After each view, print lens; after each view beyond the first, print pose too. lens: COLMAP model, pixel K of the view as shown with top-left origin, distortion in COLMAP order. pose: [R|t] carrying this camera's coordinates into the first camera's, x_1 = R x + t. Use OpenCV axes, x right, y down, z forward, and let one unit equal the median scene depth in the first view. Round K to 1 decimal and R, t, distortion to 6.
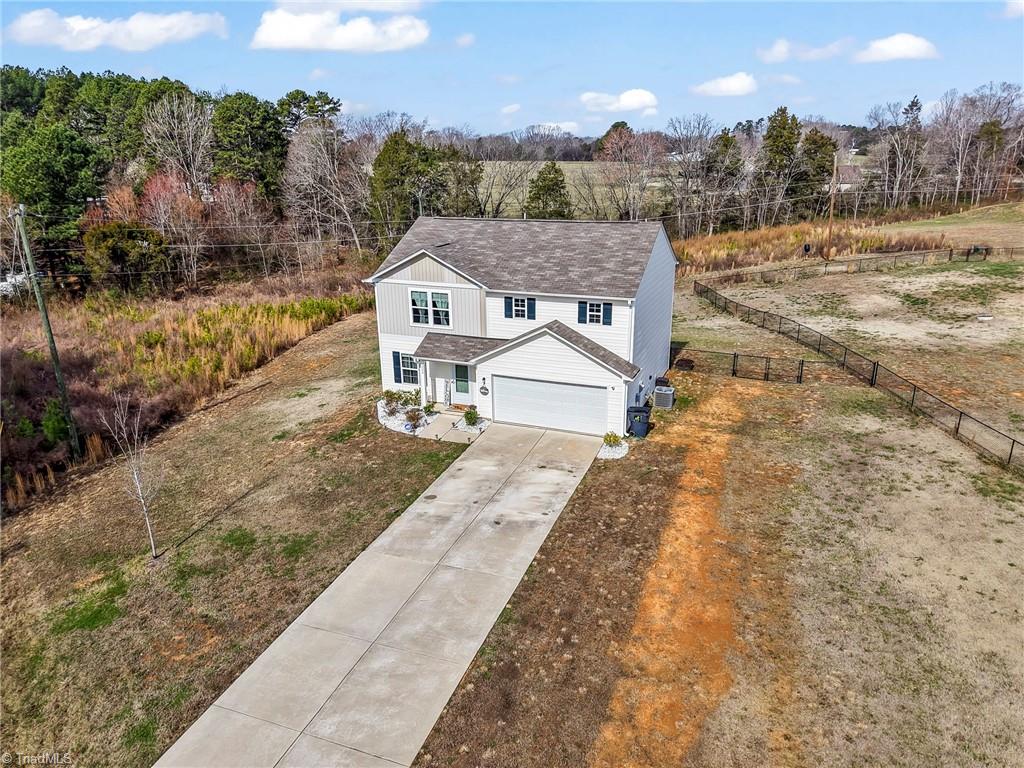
lens RADIAL K [[686.8, 0, 510.5], [0, 686.8, 393.0], [0, 0, 1]] dist [0.041667, -0.052196]
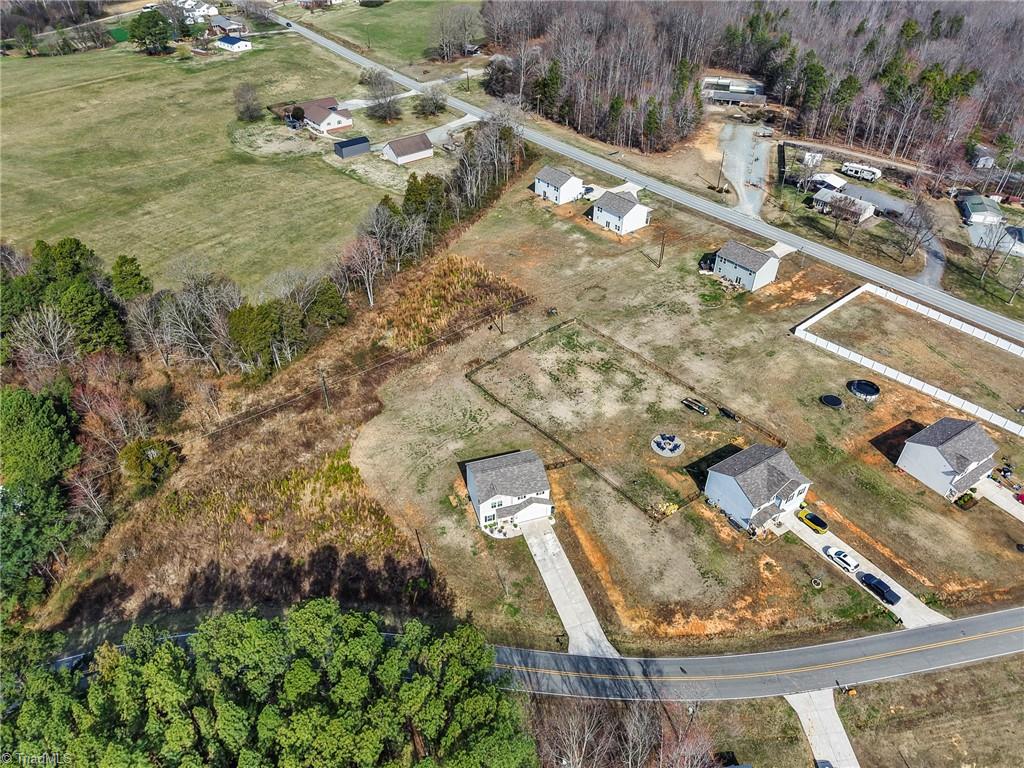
lens RADIAL K [[686.8, 0, 507.9], [0, 686.8, 375.8], [0, 0, 1]] dist [0.041667, -0.052196]
pose [[0.771280, -0.367780, 0.519485, -1.759581], [0.190114, 0.912020, 0.363422, -2.110735], [-0.607440, -0.181539, 0.773343, -1.780694]]
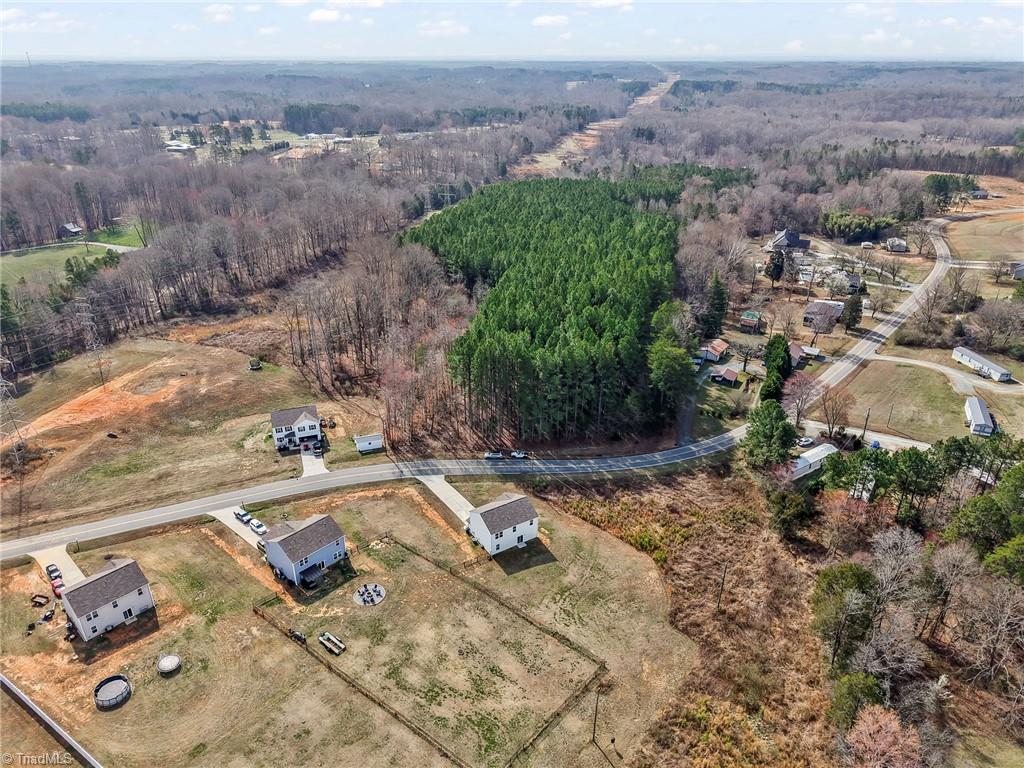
lens RADIAL K [[686.8, 0, 512.9], [0, 686.8, 378.2], [0, 0, 1]] dist [0.041667, -0.052196]
pose [[-0.583455, 0.360330, -0.727834, 3.275930], [-0.257885, 0.767607, 0.586749, -3.896771], [0.770114, 0.530039, -0.354940, 2.404406]]
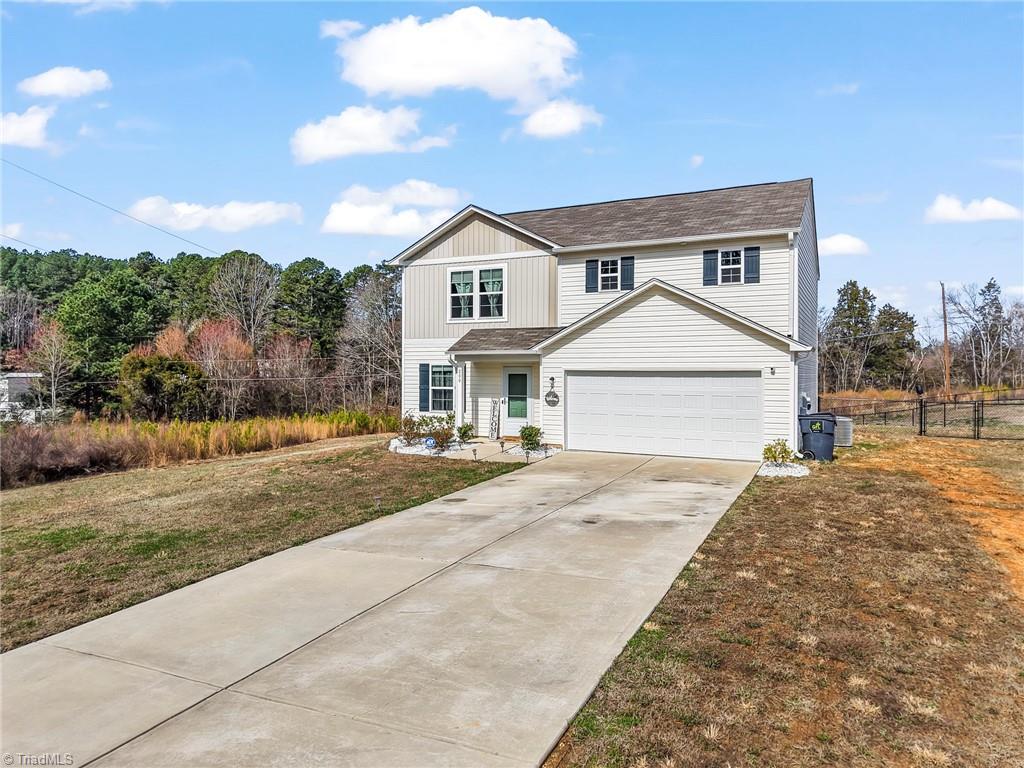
lens RADIAL K [[686.8, 0, 504.7], [0, 686.8, 384.9], [0, 0, 1]] dist [0.041667, -0.052196]
pose [[0.996294, 0.016394, -0.084438, -0.028548], [-0.041765, 0.950384, -0.308262, 0.181786], [0.075195, 0.310646, 0.947547, 0.380330]]
